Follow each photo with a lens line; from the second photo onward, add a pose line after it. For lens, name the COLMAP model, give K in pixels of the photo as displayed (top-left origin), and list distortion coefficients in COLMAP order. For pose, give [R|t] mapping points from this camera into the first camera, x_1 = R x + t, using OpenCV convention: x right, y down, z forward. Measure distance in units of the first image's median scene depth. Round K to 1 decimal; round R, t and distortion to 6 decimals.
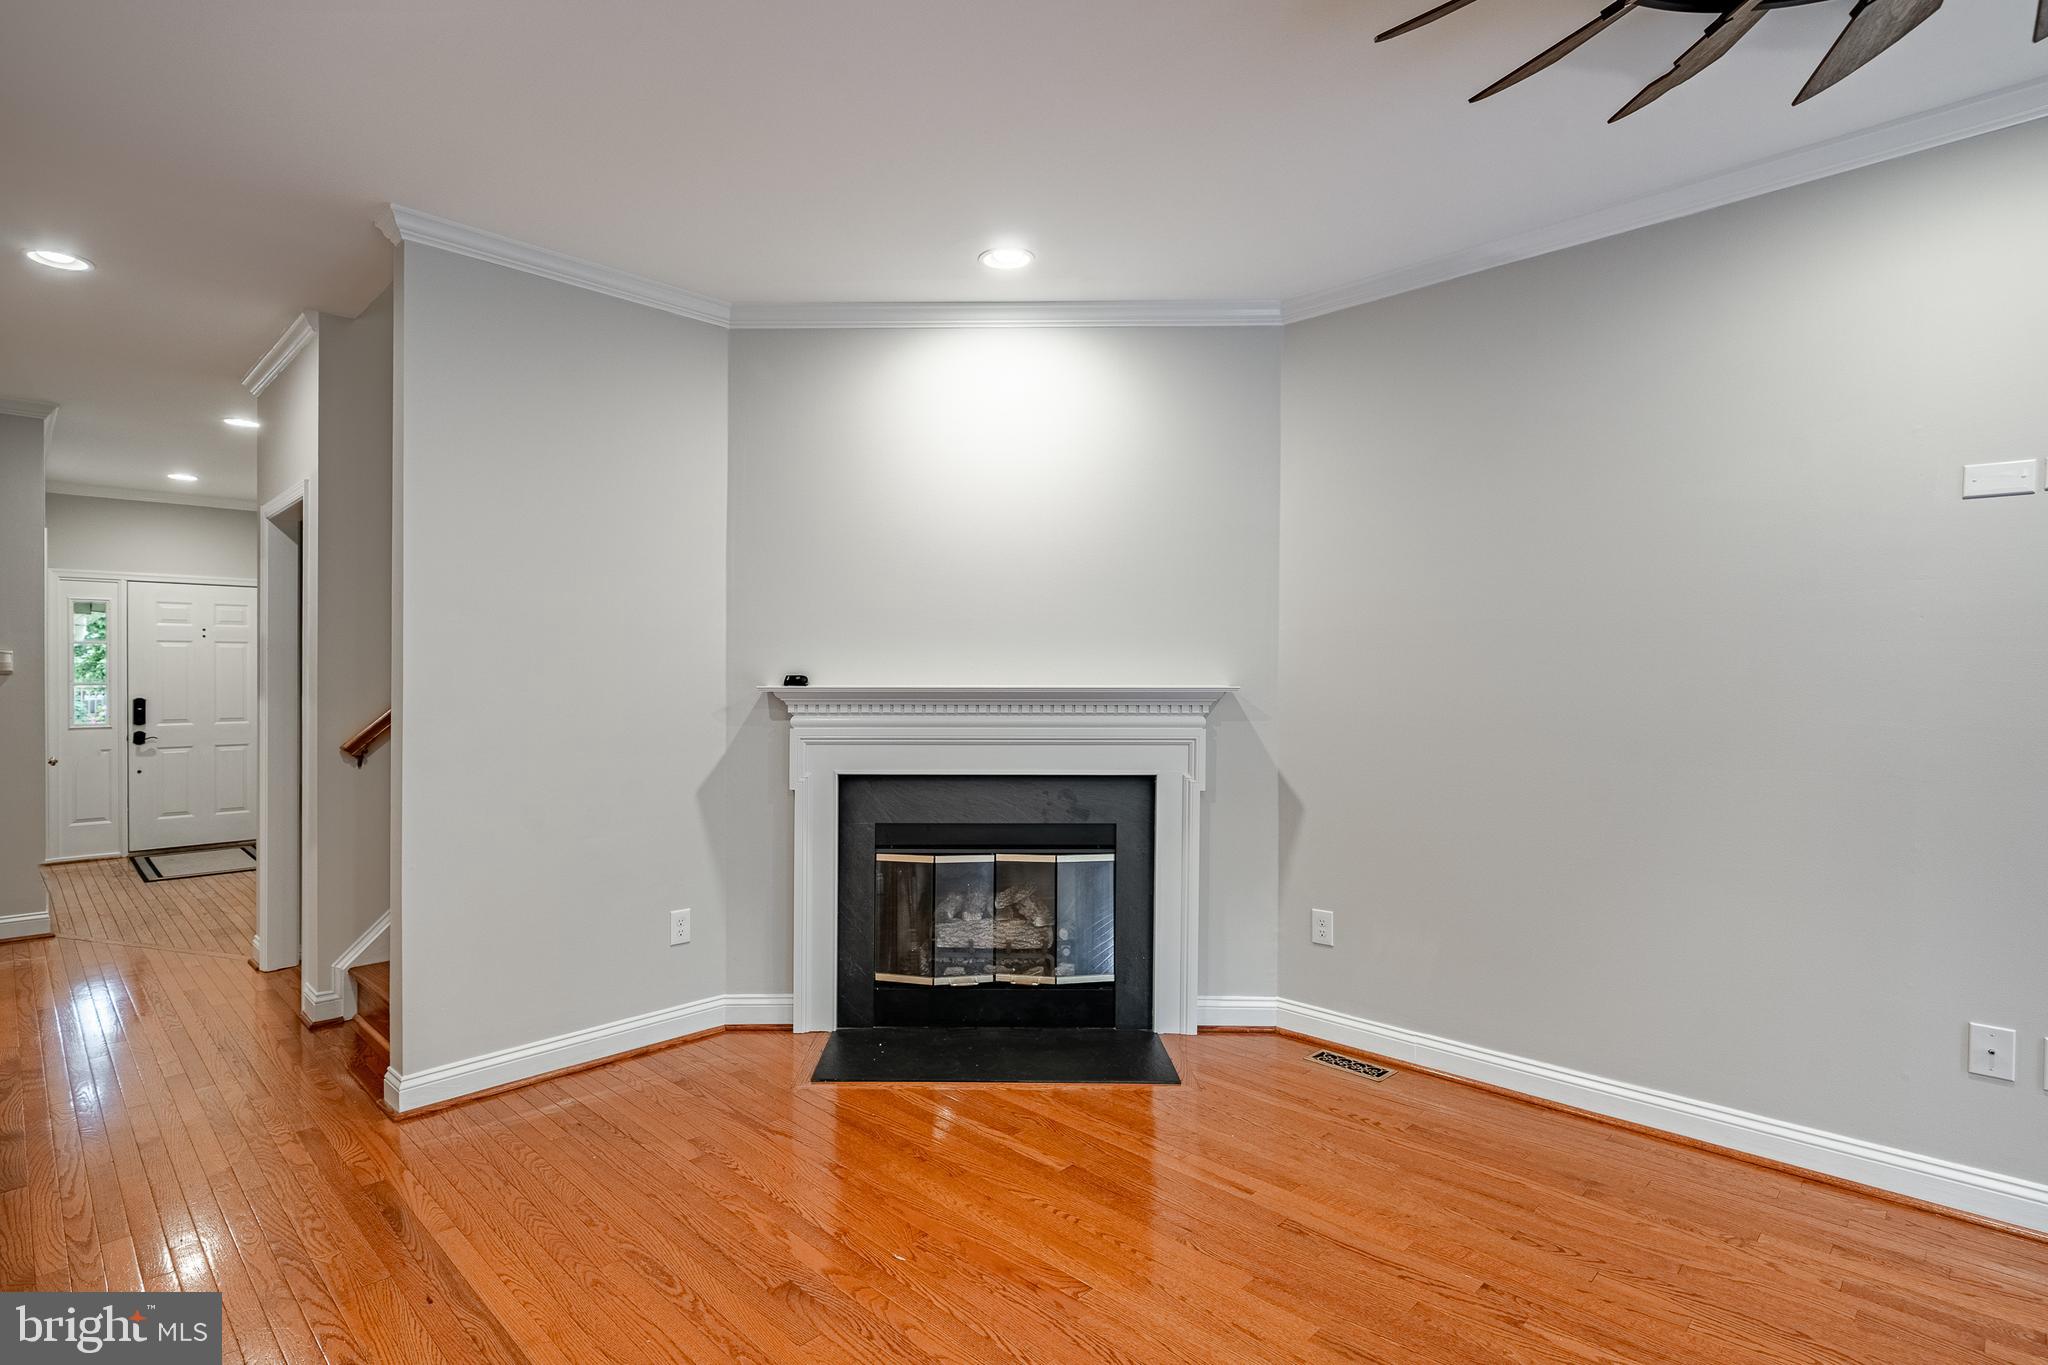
lens RADIAL K [[1013.2, 0, 999.3], [0, 1013.2, 705.6], [0, 0, 1]] dist [-0.000520, -0.000330]
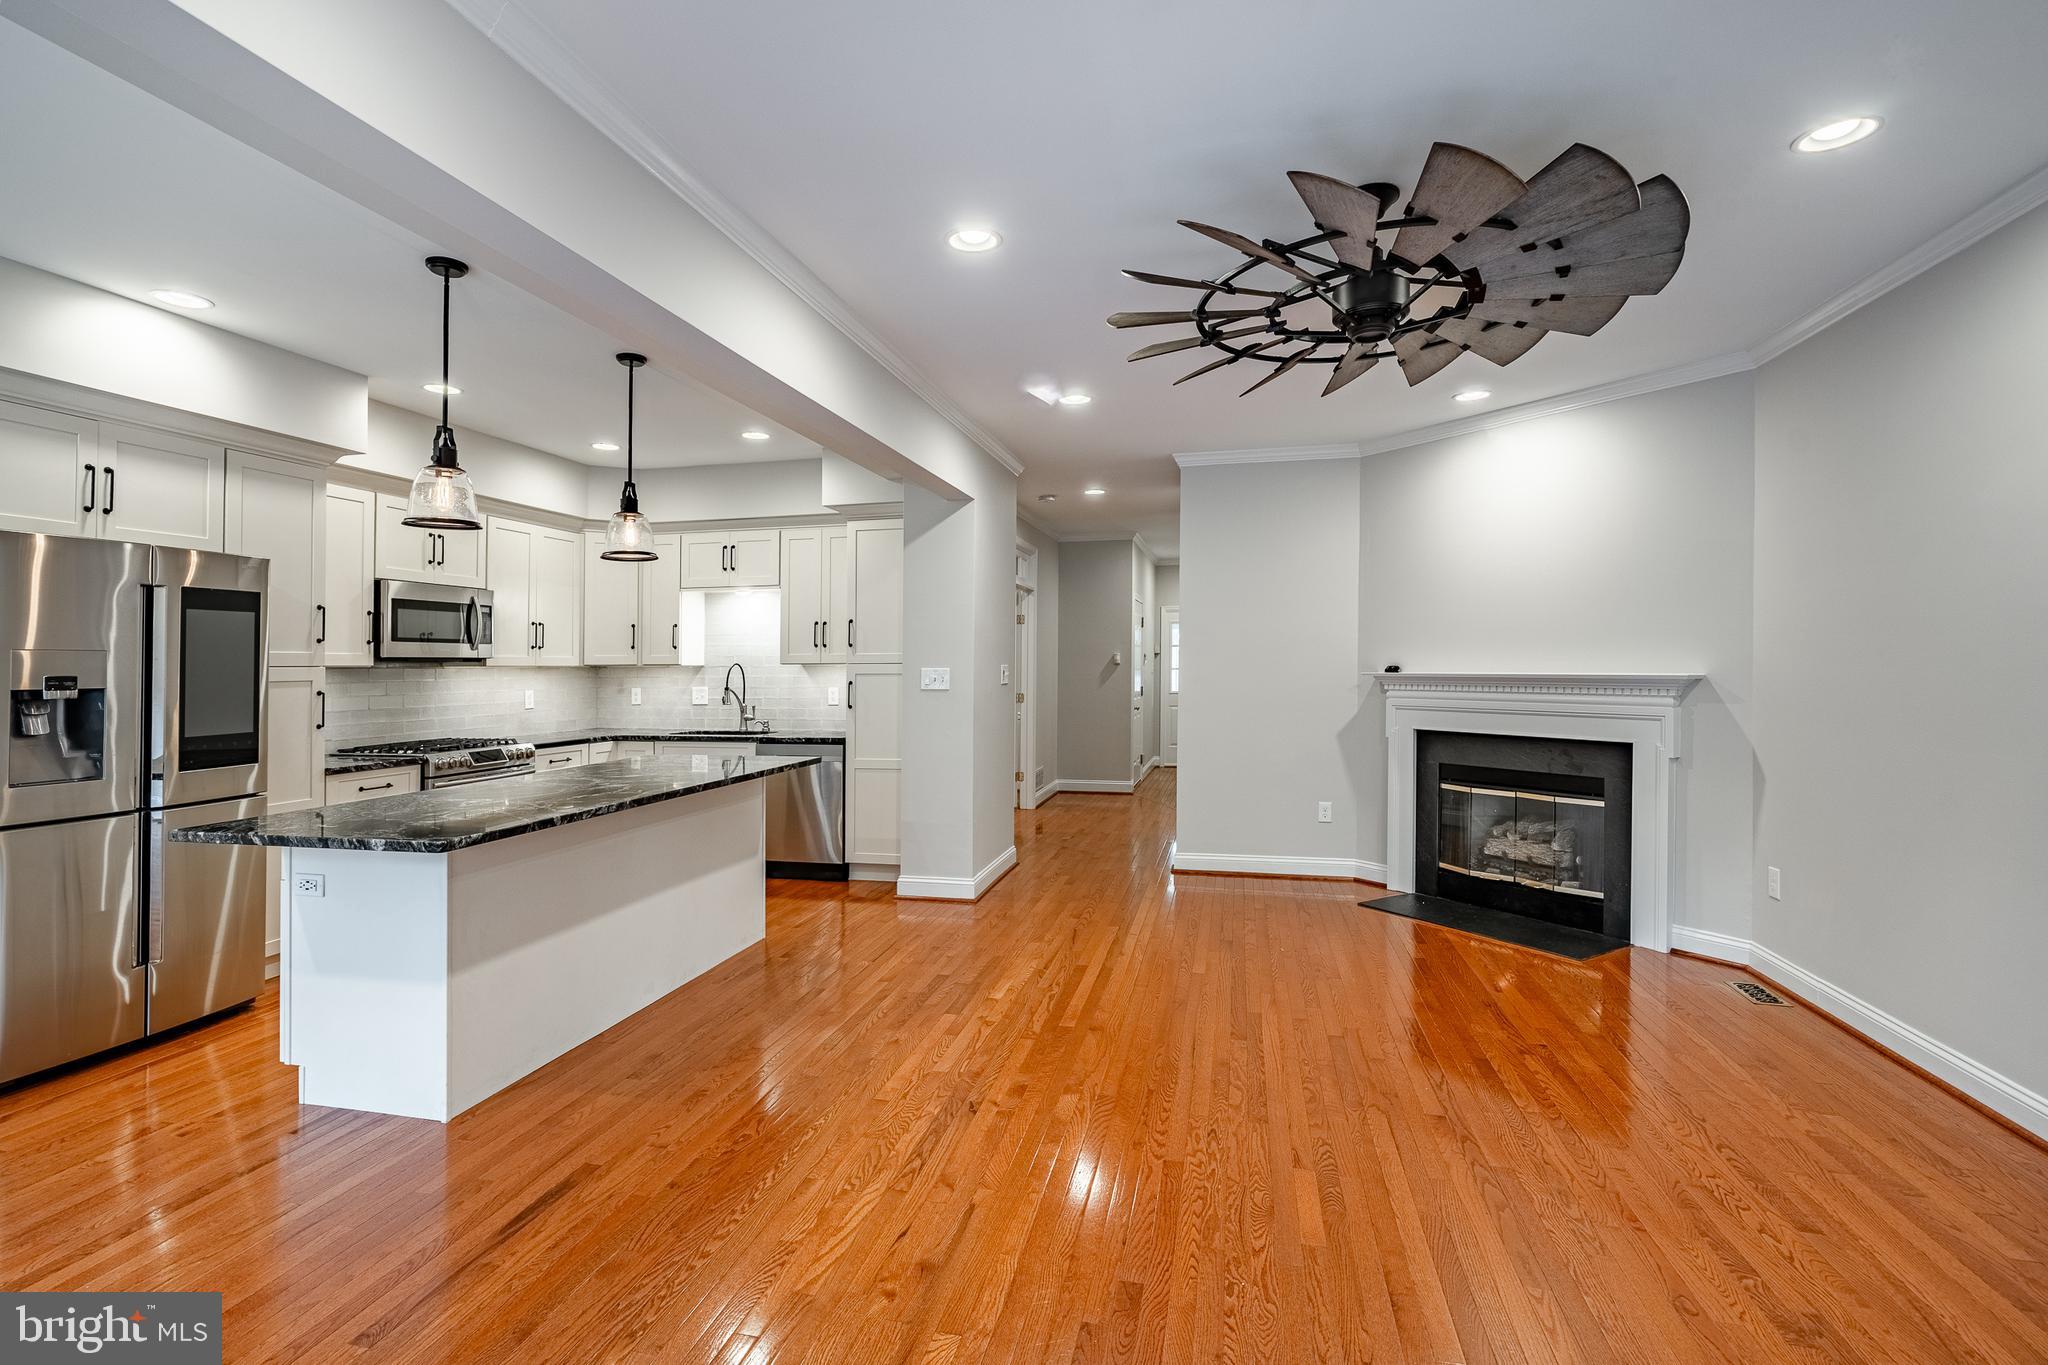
lens RADIAL K [[962.8, 0, 1009.8], [0, 962.8, 652.8], [0, 0, 1]] dist [-0.003536, 0.001802]
pose [[0.532786, -0.014105, -0.846132, 0.758443], [-0.016271, 0.999506, -0.026907, 0.000355], [0.846094, 0.028103, 0.532293, -0.318174]]
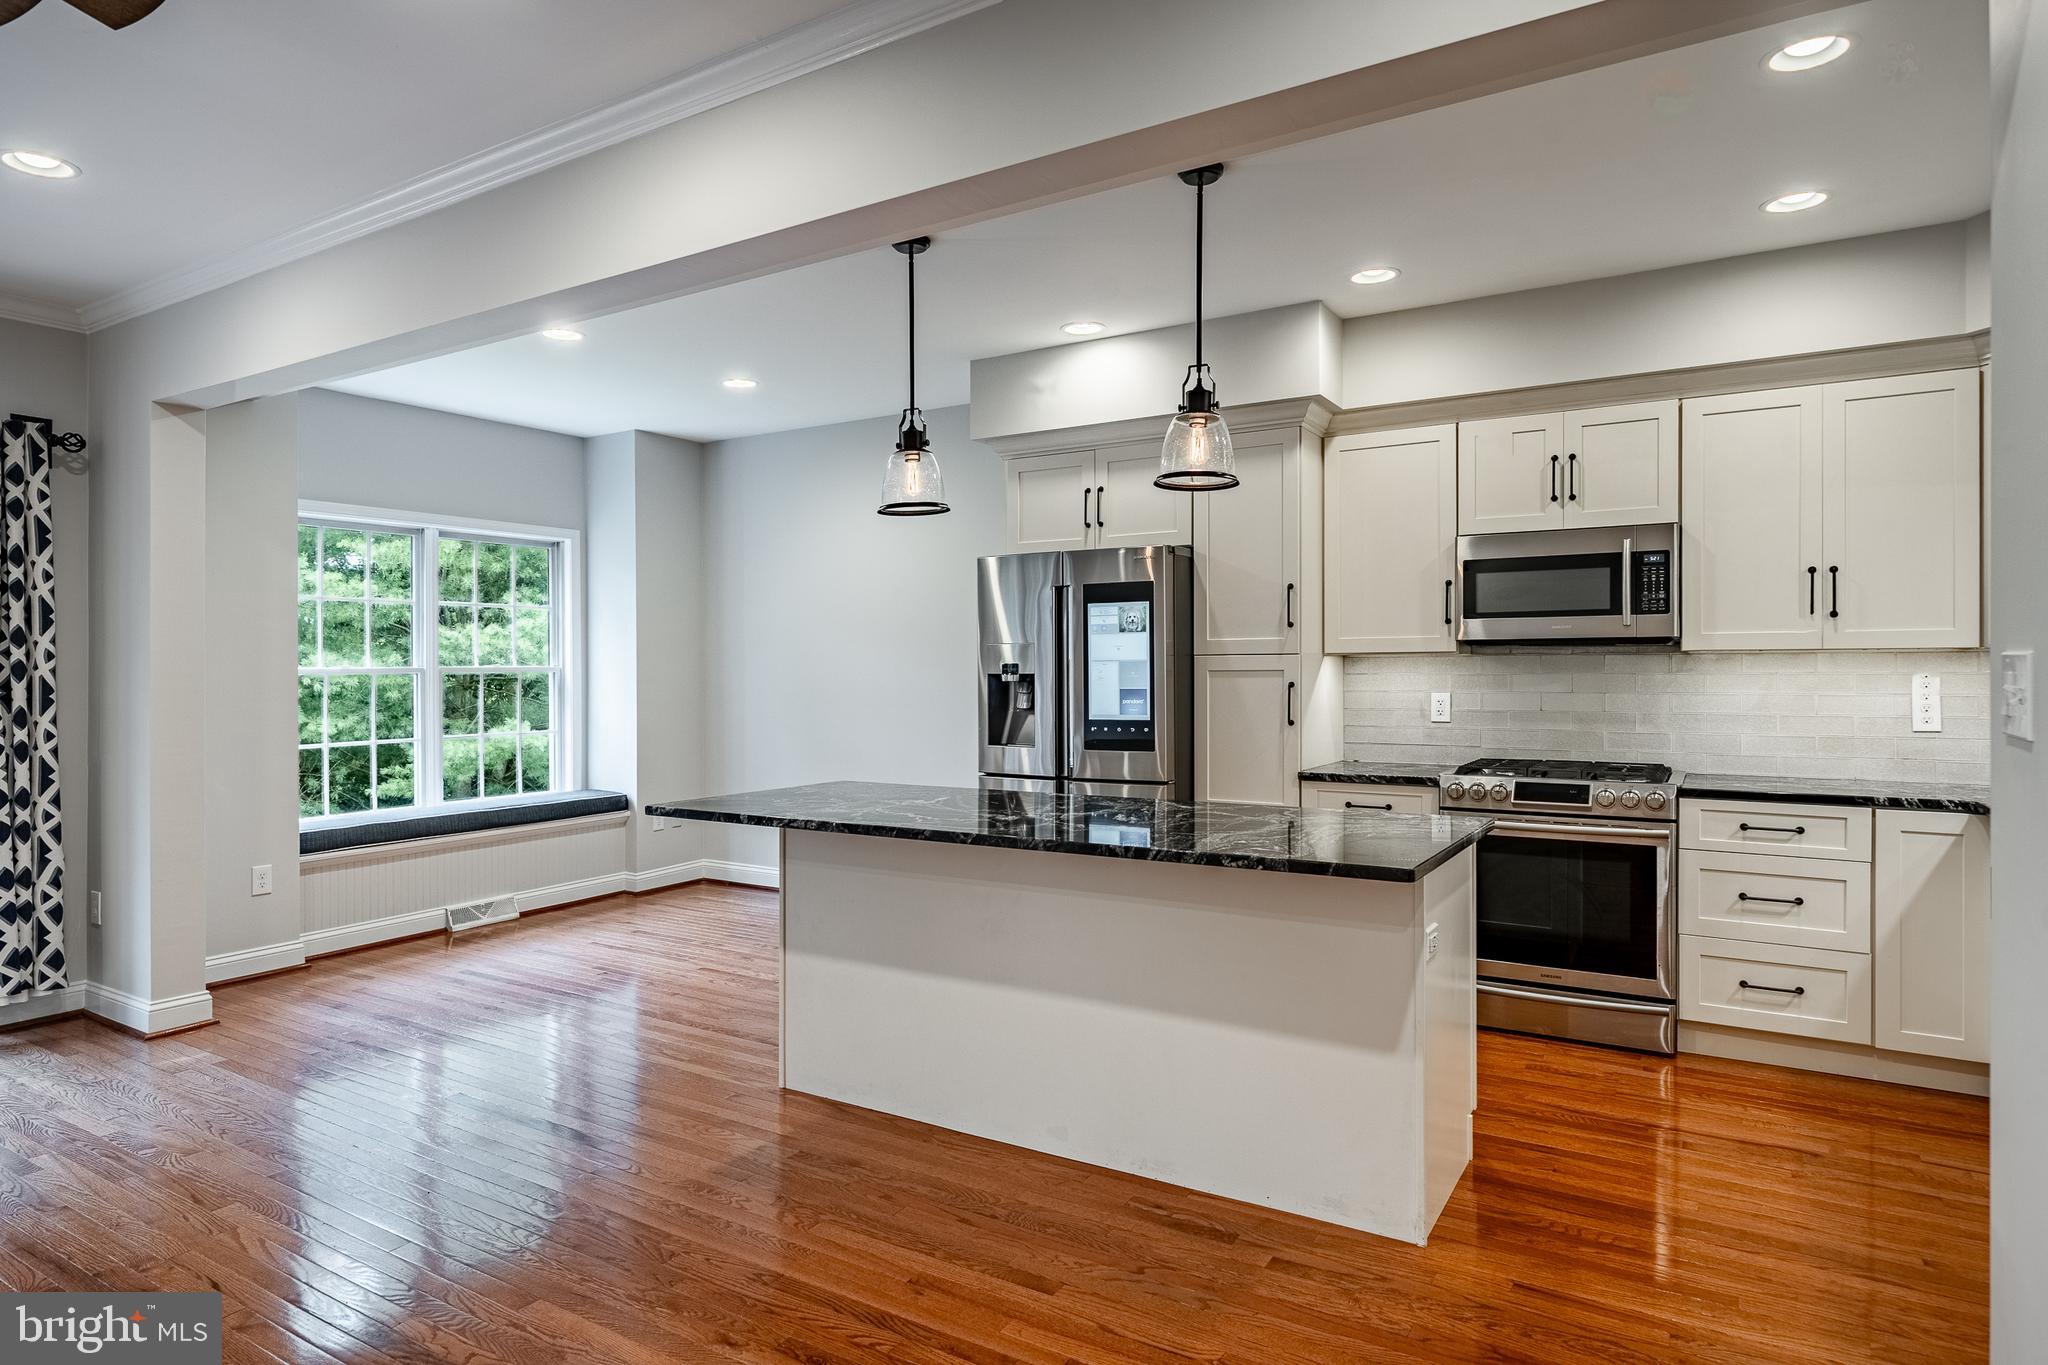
lens RADIAL K [[1159.2, 0, 1010.2], [0, 1159.2, 676.0], [0, 0, 1]] dist [0.004037, -0.001543]
pose [[-0.969319, 0.008183, -0.245670, -0.036091], [0.000239, 0.999477, 0.032350, -0.017027], [0.245807, 0.031298, -0.968813, 0.647170]]
